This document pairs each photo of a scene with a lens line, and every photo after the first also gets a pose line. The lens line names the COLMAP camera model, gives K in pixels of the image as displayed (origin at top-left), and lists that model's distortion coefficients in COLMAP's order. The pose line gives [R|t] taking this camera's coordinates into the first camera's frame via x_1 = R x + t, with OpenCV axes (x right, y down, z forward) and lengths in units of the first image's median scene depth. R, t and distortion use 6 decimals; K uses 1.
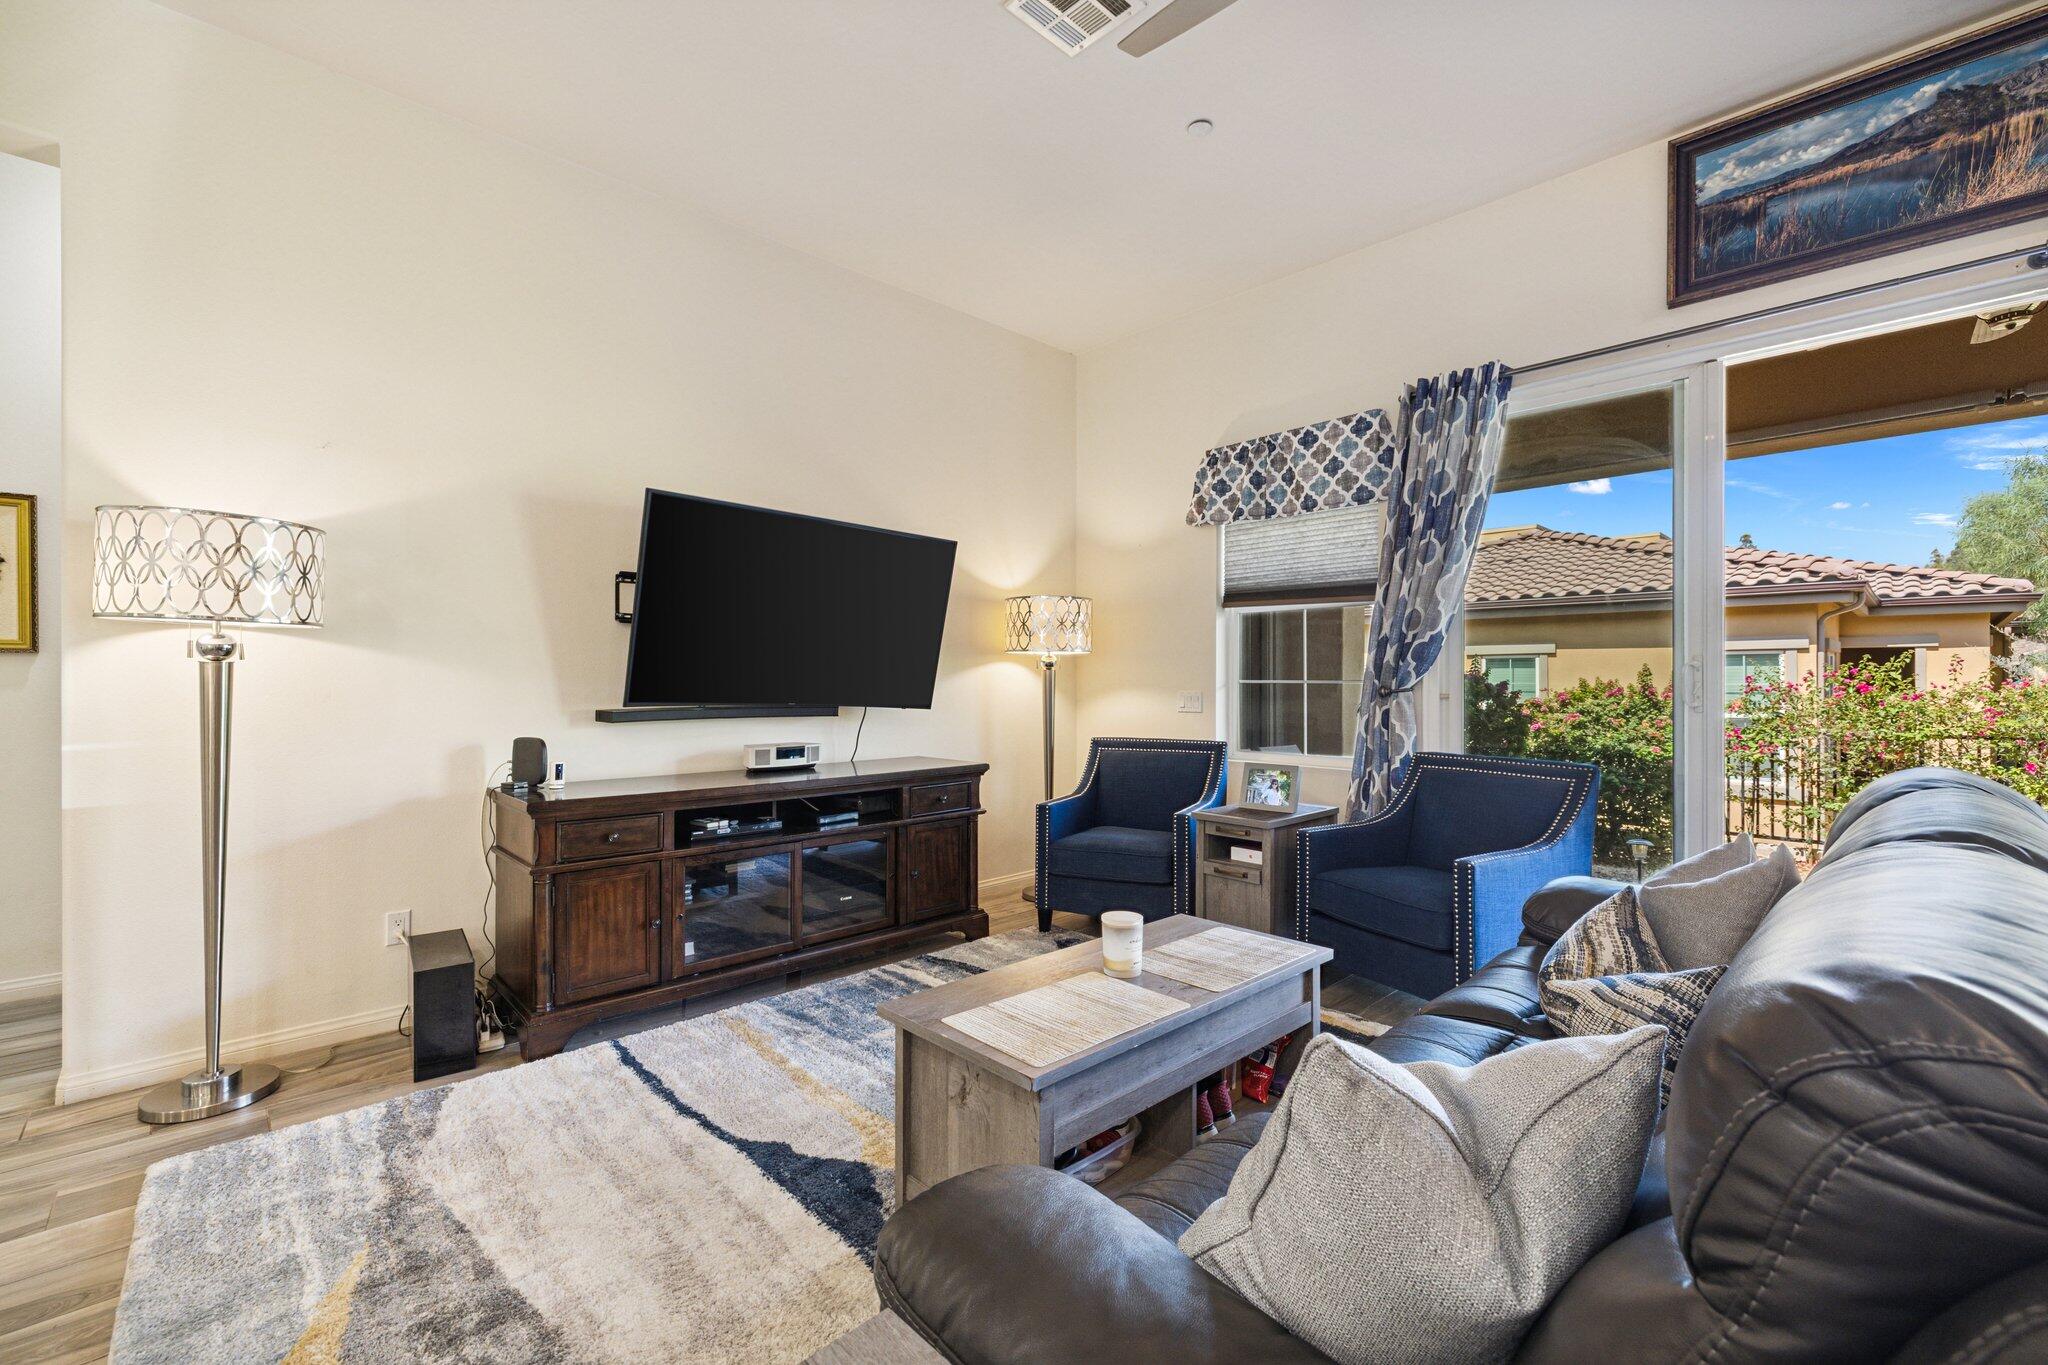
lens RADIAL K [[863.0, 0, 1025.4], [0, 863.0, 679.2], [0, 0, 1]] dist [-0.000269, -0.000309]
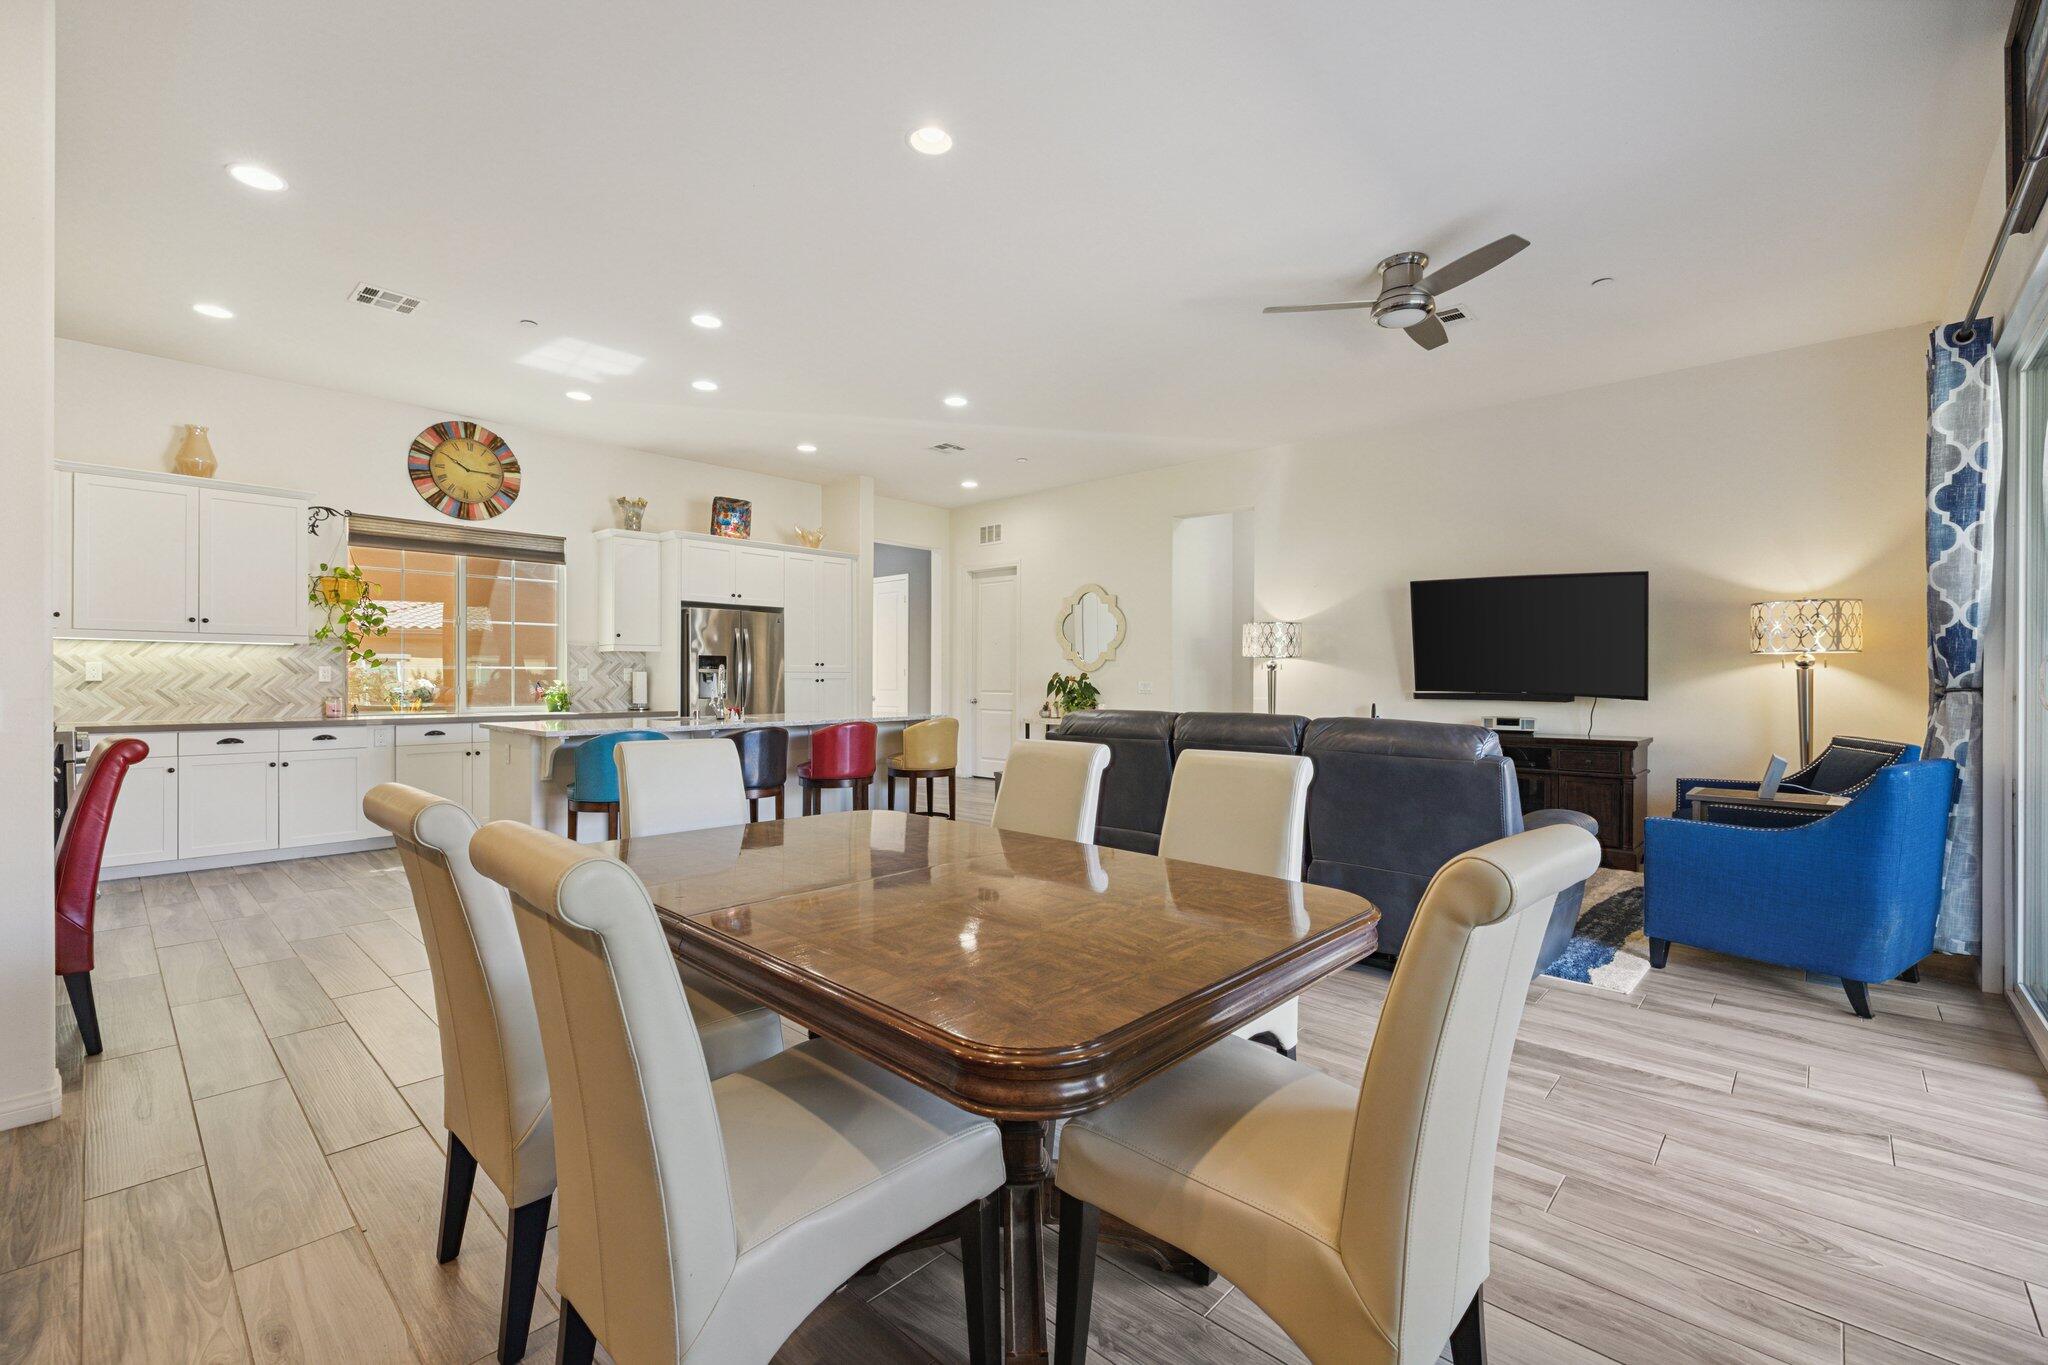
lens RADIAL K [[867.2, 0, 1023.9], [0, 867.2, 679.0], [0, 0, 1]] dist [-0.000395, -0.000114]
pose [[0.055703, 0.002851, -0.998443, 1.298233], [-0.003373, 0.999991, 0.002667, 0.001817], [0.998442, 0.003220, 0.055712, -0.008134]]
